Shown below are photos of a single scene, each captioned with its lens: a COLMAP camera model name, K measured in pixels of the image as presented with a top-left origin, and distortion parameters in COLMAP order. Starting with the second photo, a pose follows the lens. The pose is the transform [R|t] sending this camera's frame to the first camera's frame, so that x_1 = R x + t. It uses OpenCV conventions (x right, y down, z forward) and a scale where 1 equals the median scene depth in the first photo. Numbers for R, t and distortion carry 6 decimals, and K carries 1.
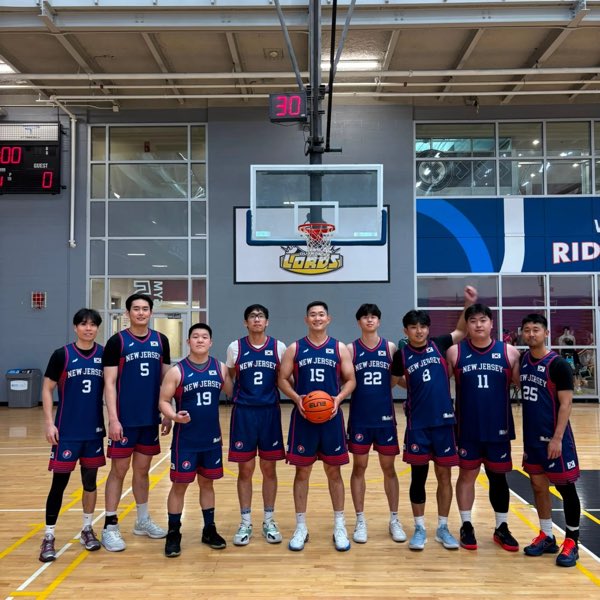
lens RADIAL K [[796.8, 0, 301.4], [0, 796.8, 342.5], [0, 0, 1]] dist [-0.288650, 1.037955]
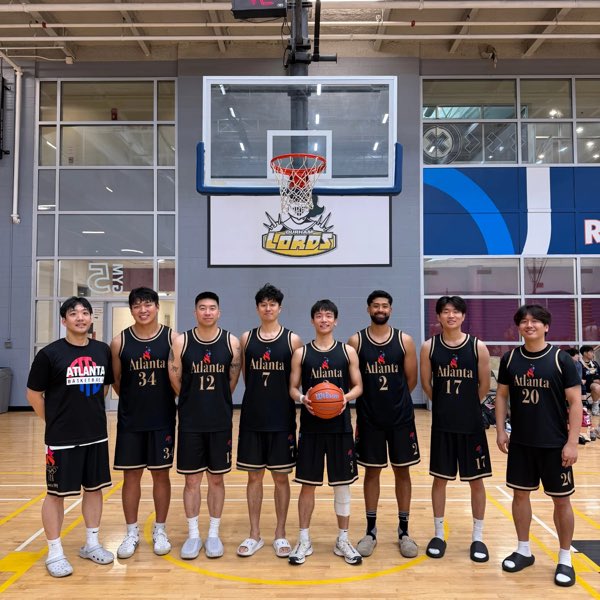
lens RADIAL K [[767.1, 0, 300.0], [0, 767.1, 300.0], [0, 0, 1]] dist [0.025461, 0.054975]
pose [[0.999980, 0.001852, 0.006081, 0.008128], [-0.001558, 0.998844, -0.048044, 0.000091], [-0.006163, 0.048034, 0.998827, 0.177204]]
